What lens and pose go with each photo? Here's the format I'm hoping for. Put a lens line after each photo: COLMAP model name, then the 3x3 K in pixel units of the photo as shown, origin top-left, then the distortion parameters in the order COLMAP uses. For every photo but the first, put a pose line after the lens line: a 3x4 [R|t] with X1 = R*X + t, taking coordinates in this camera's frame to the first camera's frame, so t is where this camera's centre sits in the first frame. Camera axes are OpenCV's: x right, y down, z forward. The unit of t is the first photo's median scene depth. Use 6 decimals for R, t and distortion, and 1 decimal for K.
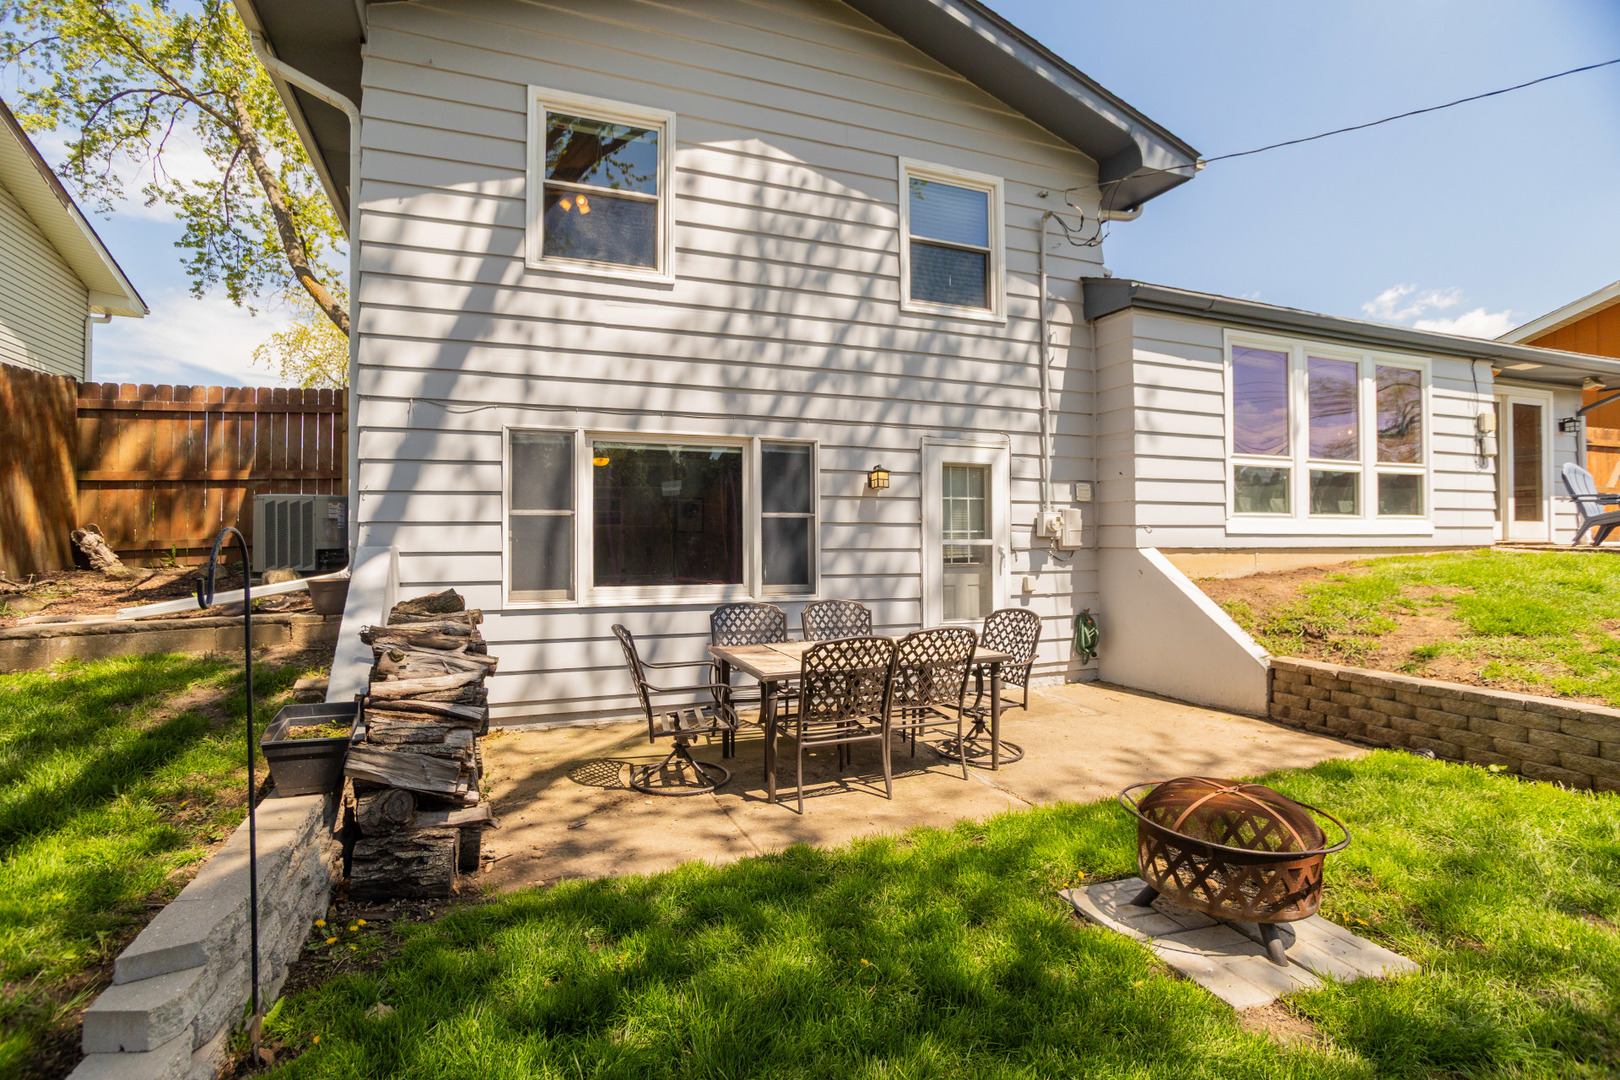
lens RADIAL K [[770.1, 0, 801.0], [0, 770.1, 541.4], [0, 0, 1]] dist [-0.080468, 0.045722]
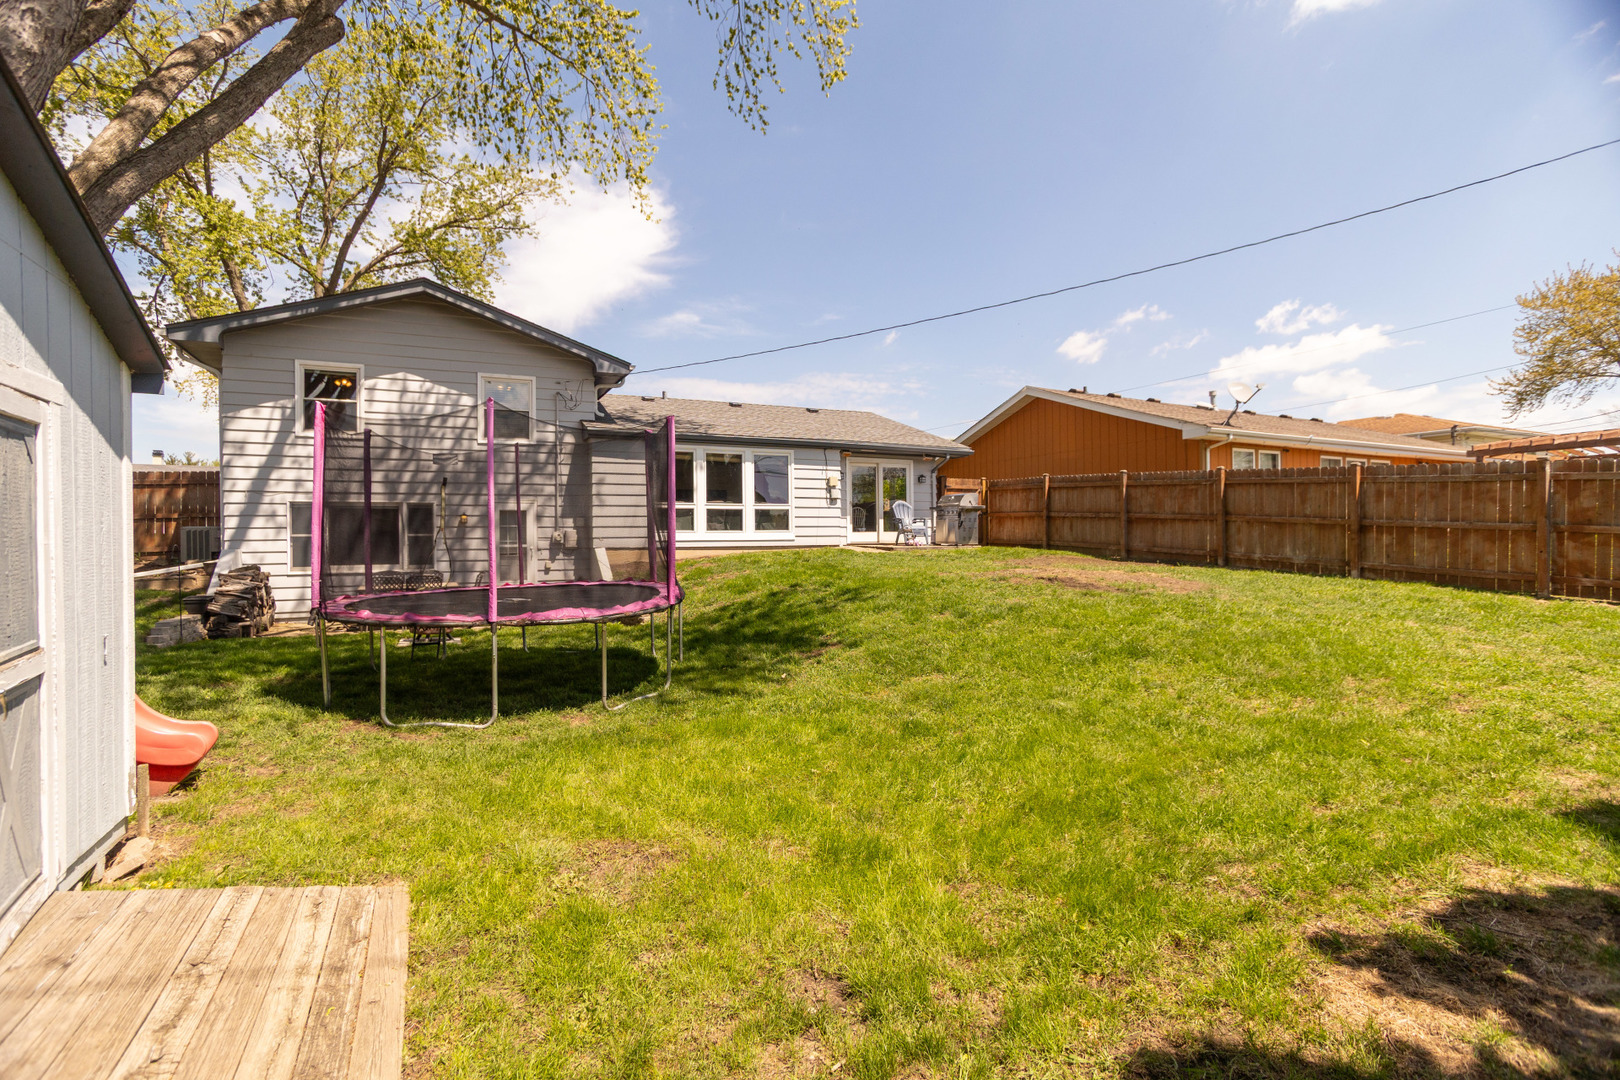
lens RADIAL K [[770.1, 0, 801.0], [0, 770.1, 541.4], [0, 0, 1]] dist [-0.080468, 0.045722]
pose [[0.997779, -0.006555, 0.066287, 0.954669], [0.006617, 0.999978, -0.000721, -0.005492], [-0.066281, 0.001158, 0.997800, -1.321563]]
